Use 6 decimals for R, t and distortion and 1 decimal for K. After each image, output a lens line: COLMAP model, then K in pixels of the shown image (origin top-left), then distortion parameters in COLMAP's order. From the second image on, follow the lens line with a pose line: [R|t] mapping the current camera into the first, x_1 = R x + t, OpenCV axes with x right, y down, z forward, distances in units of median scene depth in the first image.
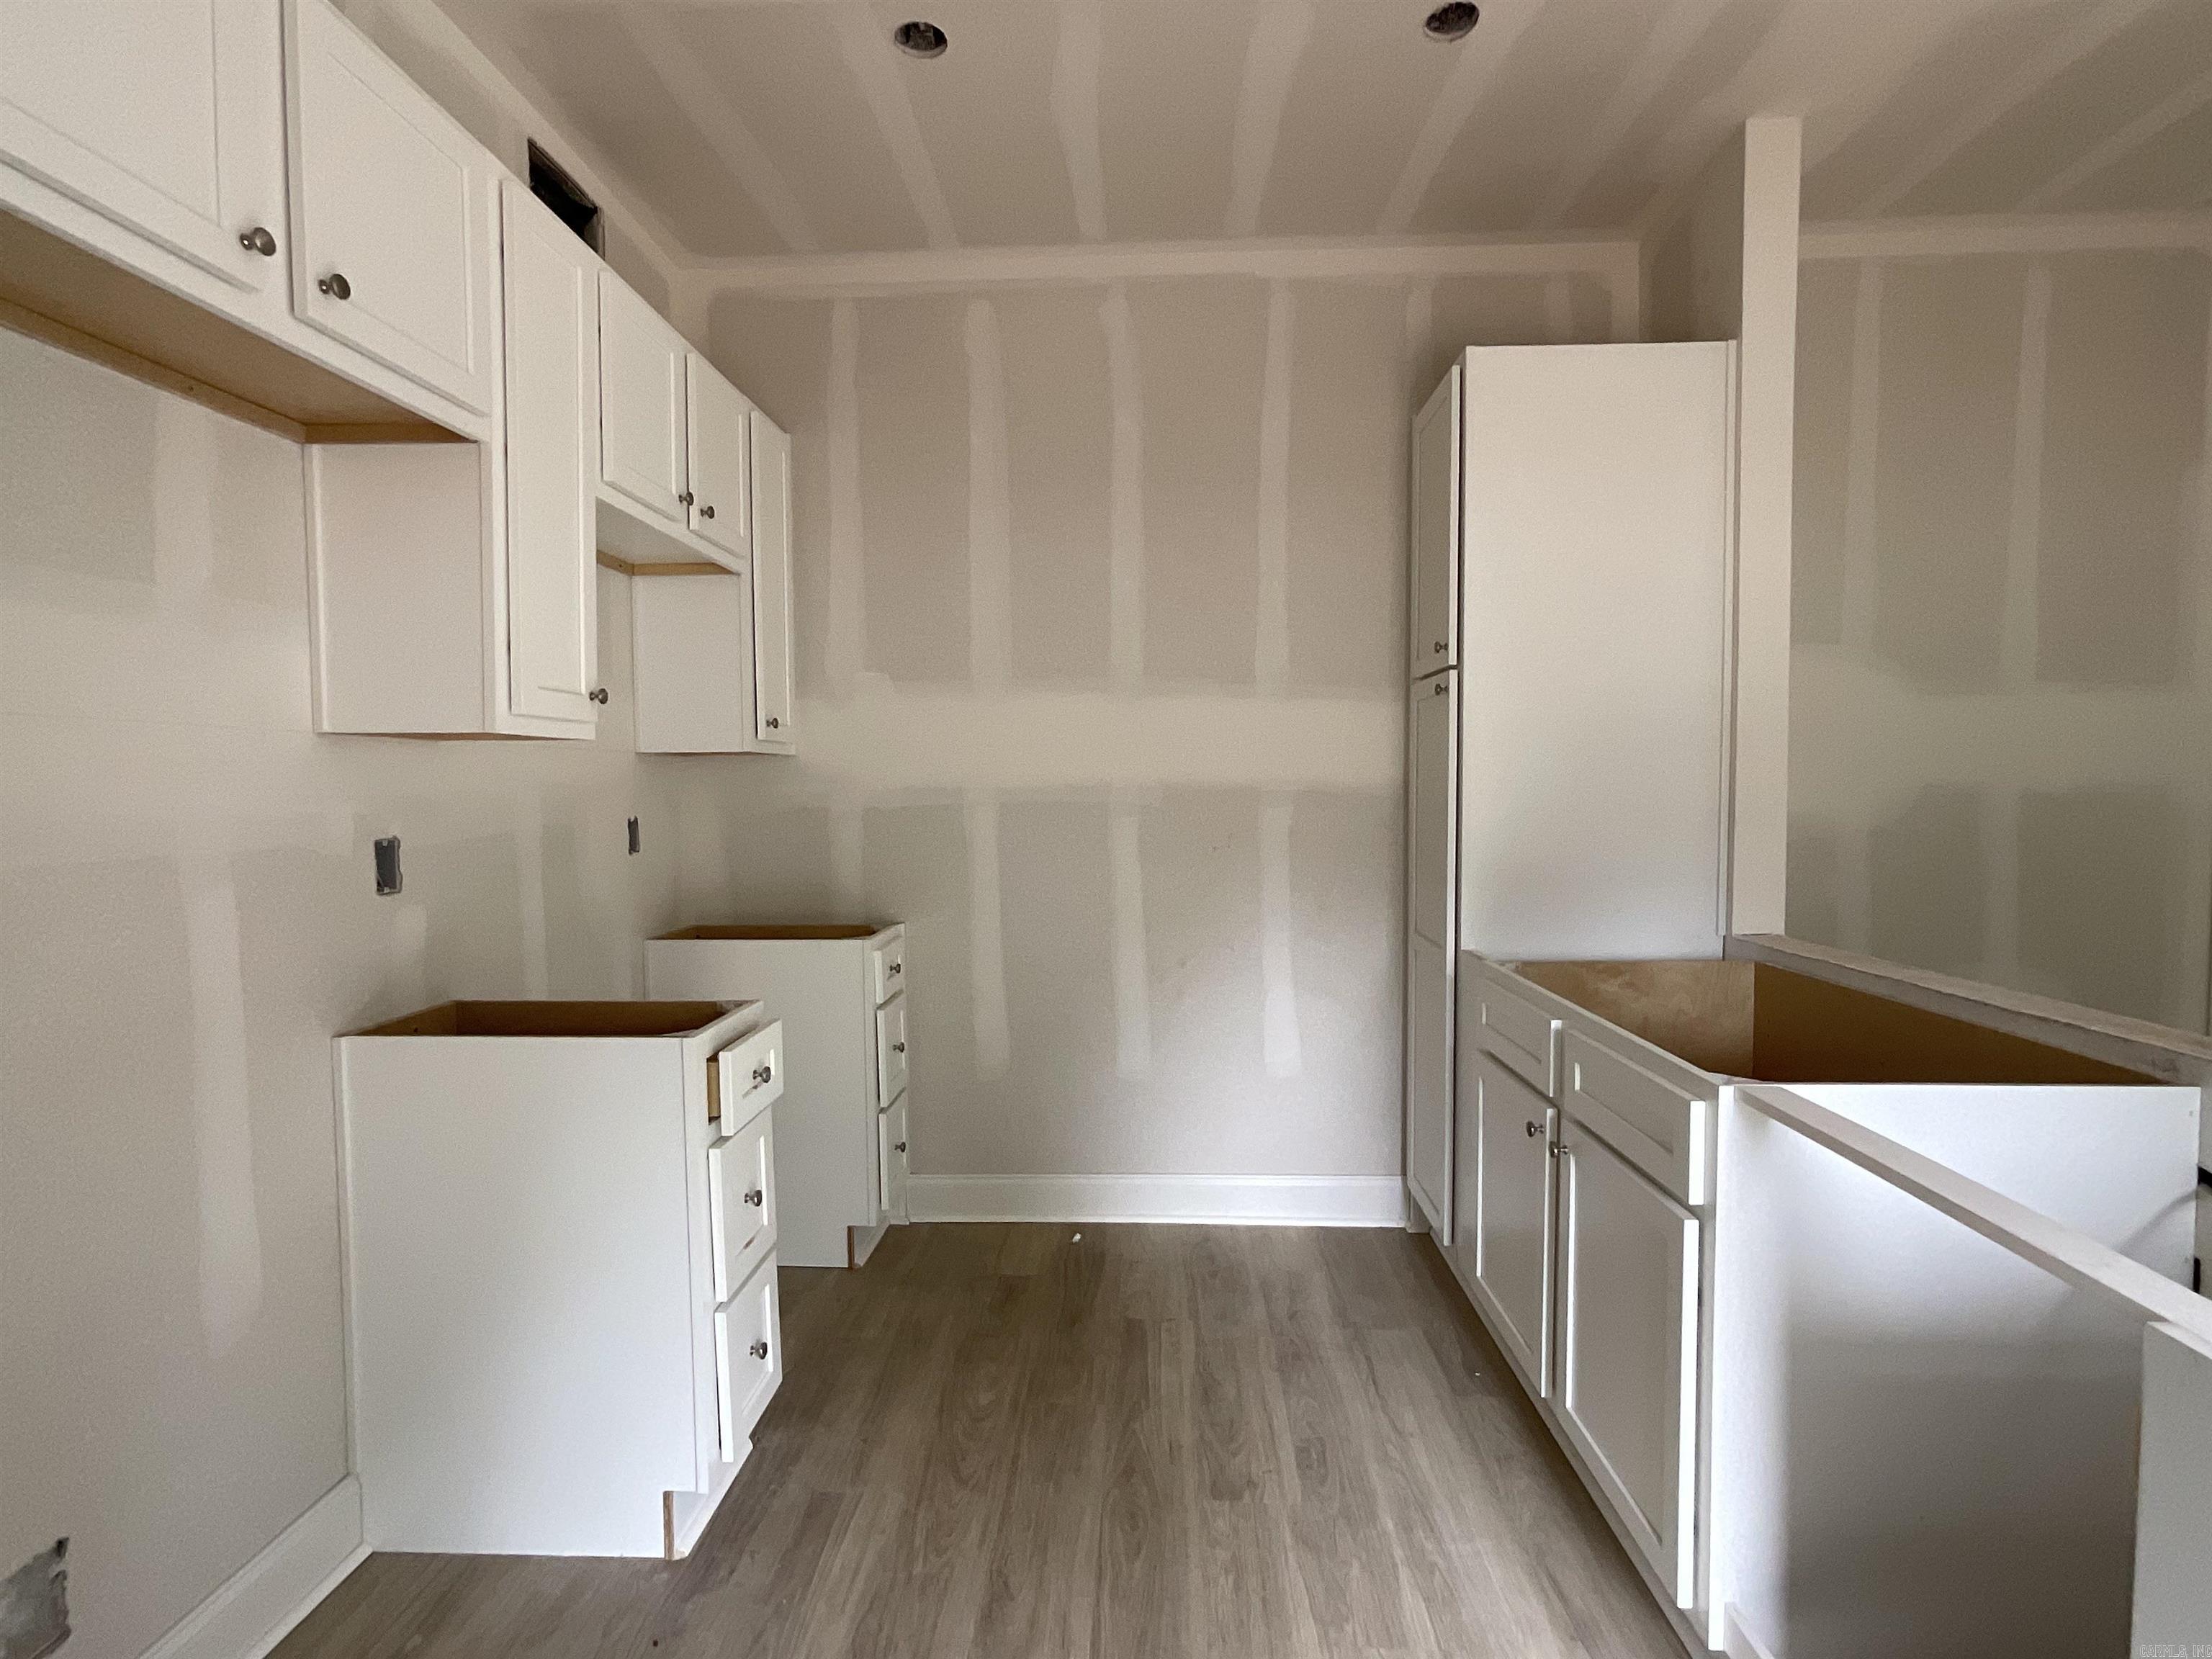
lens RADIAL K [[1076.7, 0, 1108.8], [0, 1076.7, 830.0], [0, 0, 1]] dist [0.005253, 0.002101]
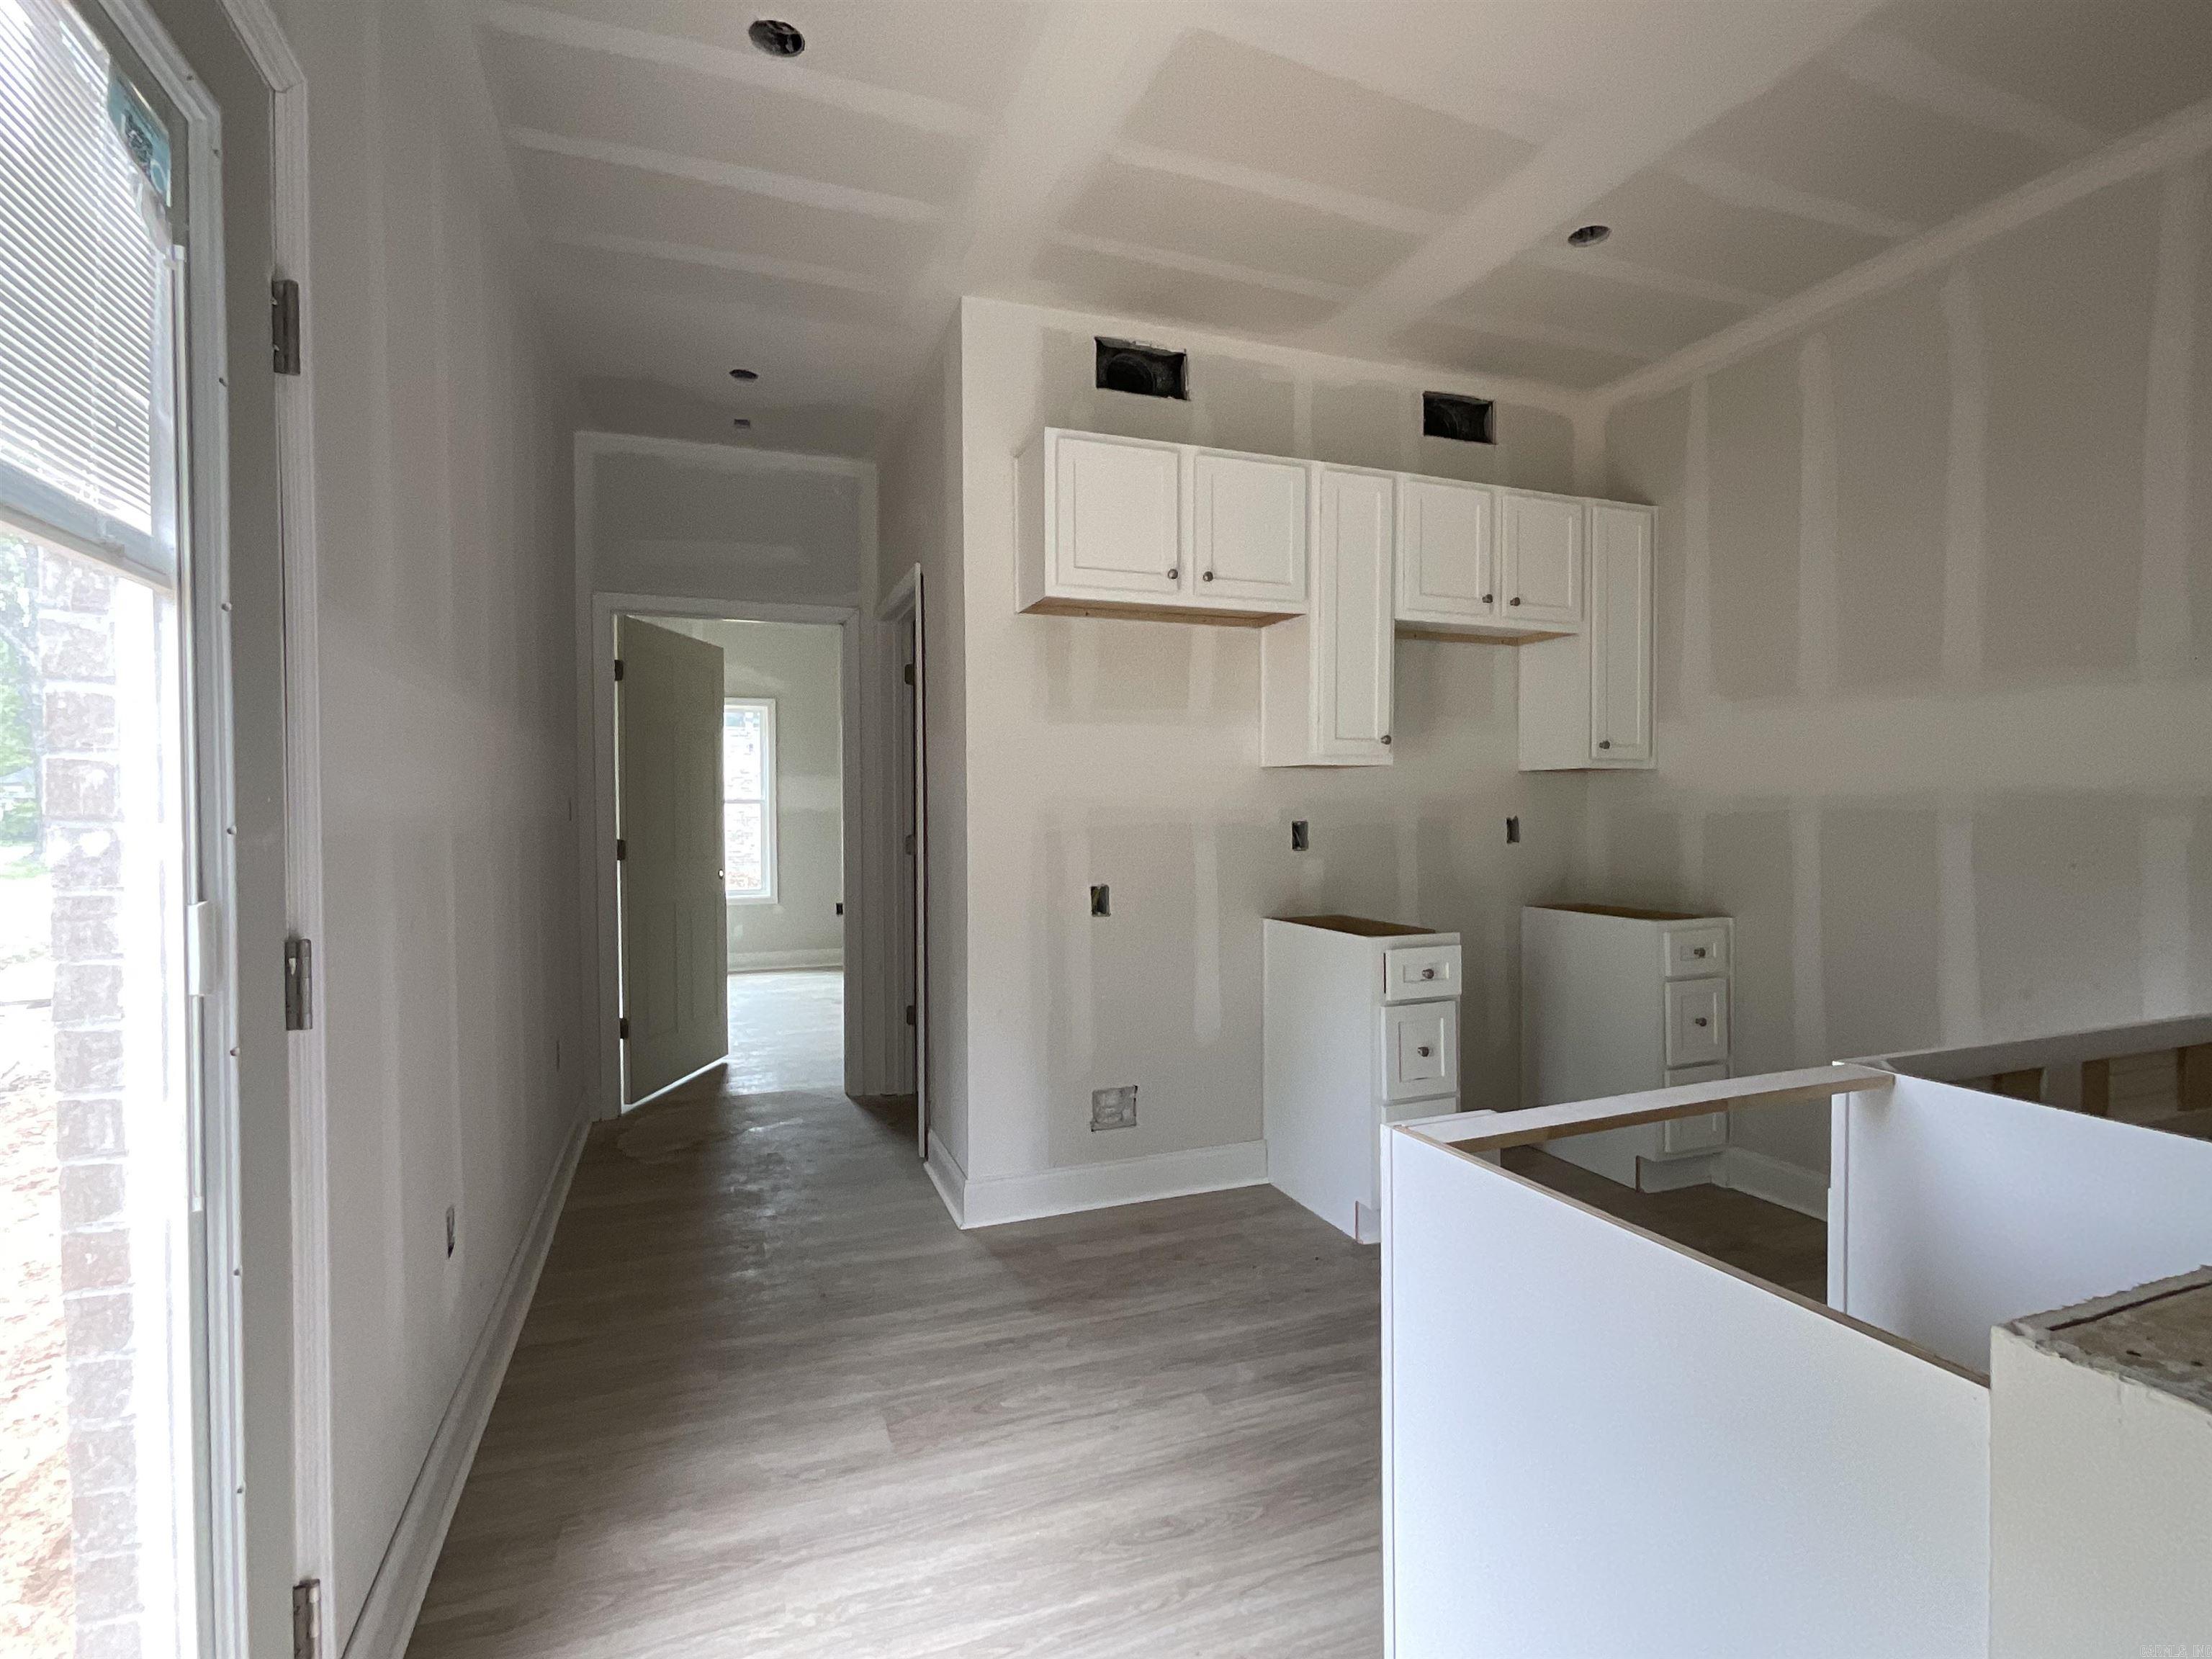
lens RADIAL K [[1076.7, 0, 1110.5], [0, 1076.7, 832.6], [0, 0, 1]] dist [0.005253, 0.002101]
pose [[0.398684, 0.029247, -0.916622, 0.639967], [-0.039484, 0.999112, 0.014705, 0.008791], [0.916238, 0.030329, 0.399484, -0.043465]]
